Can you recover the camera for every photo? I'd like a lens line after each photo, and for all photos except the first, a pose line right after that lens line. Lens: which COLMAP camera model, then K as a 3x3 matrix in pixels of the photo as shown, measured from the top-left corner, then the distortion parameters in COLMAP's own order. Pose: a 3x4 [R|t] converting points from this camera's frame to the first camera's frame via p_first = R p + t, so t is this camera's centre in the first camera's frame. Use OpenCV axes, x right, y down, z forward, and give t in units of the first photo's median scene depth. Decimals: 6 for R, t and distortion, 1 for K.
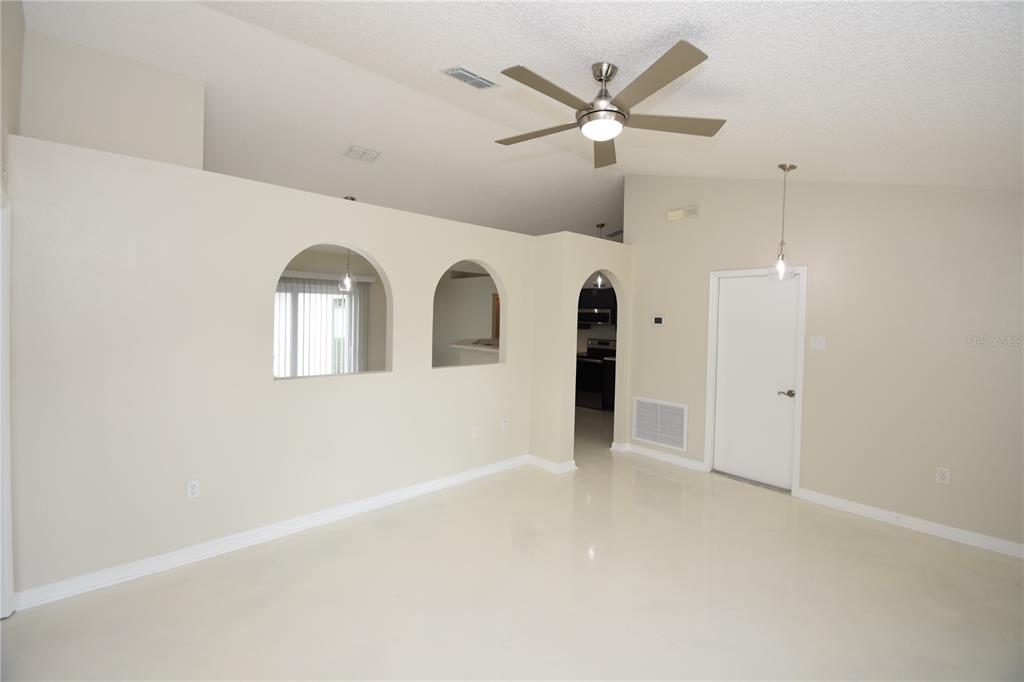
lens RADIAL K [[445.0, 0, 507.7], [0, 445.0, 324.4], [0, 0, 1]] dist [0.010551, -0.008485]
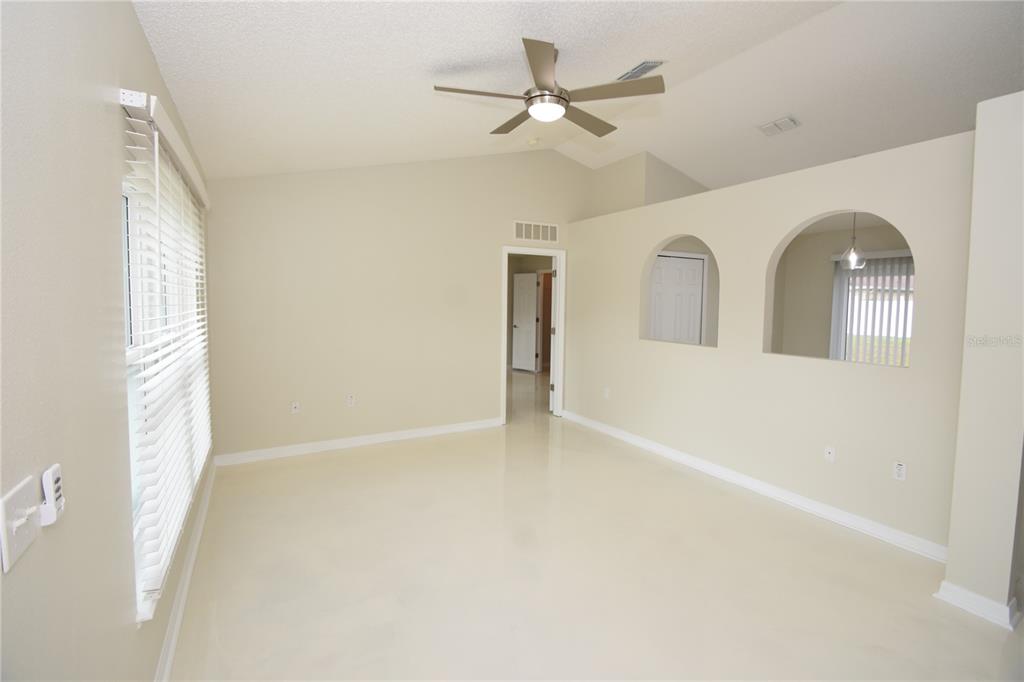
lens RADIAL K [[445.0, 0, 514.7], [0, 445.0, 330.2], [0, 0, 1]] dist [0.010551, -0.008485]
pose [[-0.209133, 0.039817, -0.977076, 0.769375], [-0.033788, 0.998280, 0.047913, 0.027685], [0.977303, 0.043034, -0.207428, 0.684327]]
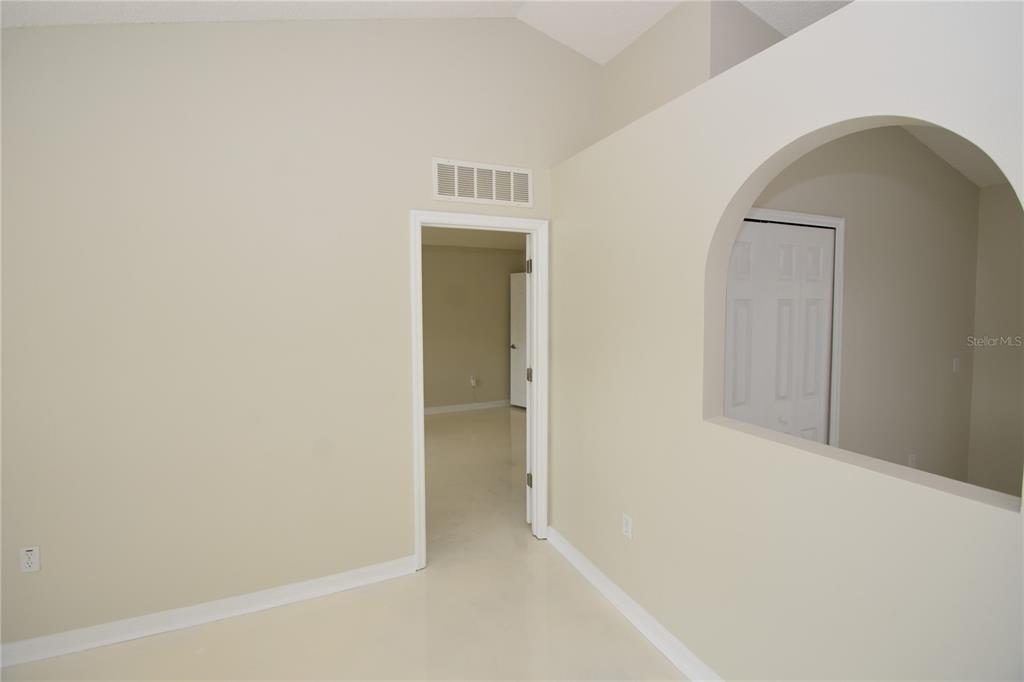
lens RADIAL K [[445.0, 0, 515.7], [0, 445.0, 327.8], [0, 0, 1]] dist [0.010551, -0.008485]
pose [[-0.302065, 0.028199, -0.952870, 0.125333], [-0.019289, 0.999177, 0.035684, -0.008452], [0.953092, 0.029159, -0.301272, 0.710960]]
